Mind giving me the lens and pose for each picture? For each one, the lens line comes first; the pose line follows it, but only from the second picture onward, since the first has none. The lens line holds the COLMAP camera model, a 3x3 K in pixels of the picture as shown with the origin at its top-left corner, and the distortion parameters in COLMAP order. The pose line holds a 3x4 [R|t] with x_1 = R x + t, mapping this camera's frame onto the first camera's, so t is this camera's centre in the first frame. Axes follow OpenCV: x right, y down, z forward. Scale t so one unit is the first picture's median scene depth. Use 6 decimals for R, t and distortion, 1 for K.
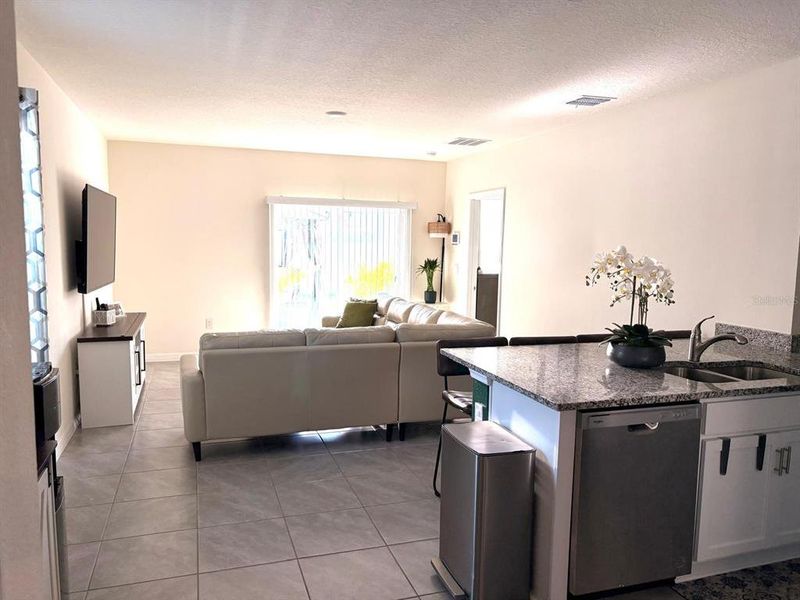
lens RADIAL K [[606.6, 0, 397.1], [0, 606.6, 300.2], [0, 0, 1]] dist [0.039303, -0.042053]
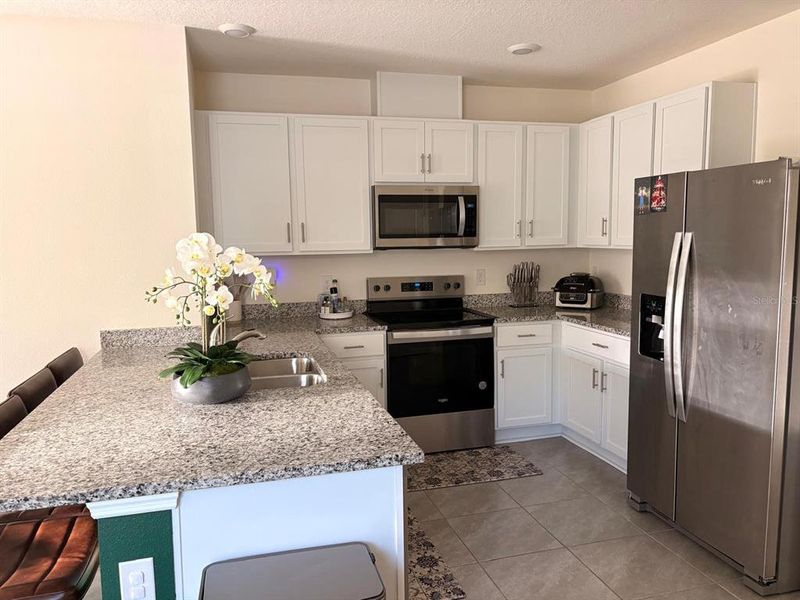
lens RADIAL K [[602.5, 0, 400.0], [0, 602.5, 300.0], [0, 0, 1]] dist [0.047479, -0.045294]
pose [[0.050887, -0.129437, 0.990281, -0.312503], [0.117399, 0.985466, 0.122775, -0.071419], [-0.991780, 0.110010, 0.065343, 0.730724]]
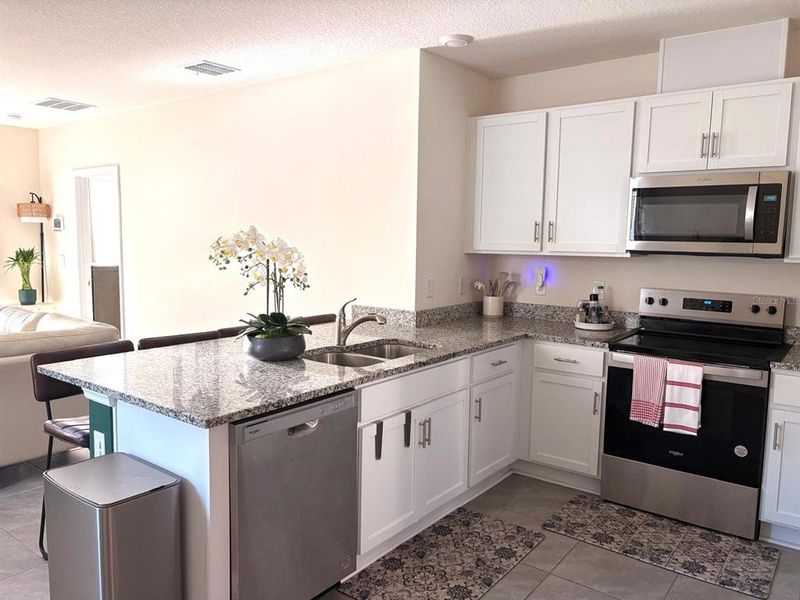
lens RADIAL K [[606.6, 0, 397.1], [0, 606.6, 300.2], [0, 0, 1]] dist [0.039303, -0.042053]
pose [[0.829744, -0.065927, 0.554237, 0.029847], [0.057129, 0.997816, 0.033164, 0.000898], [-0.555213, 0.004145, 0.831698, 0.147830]]
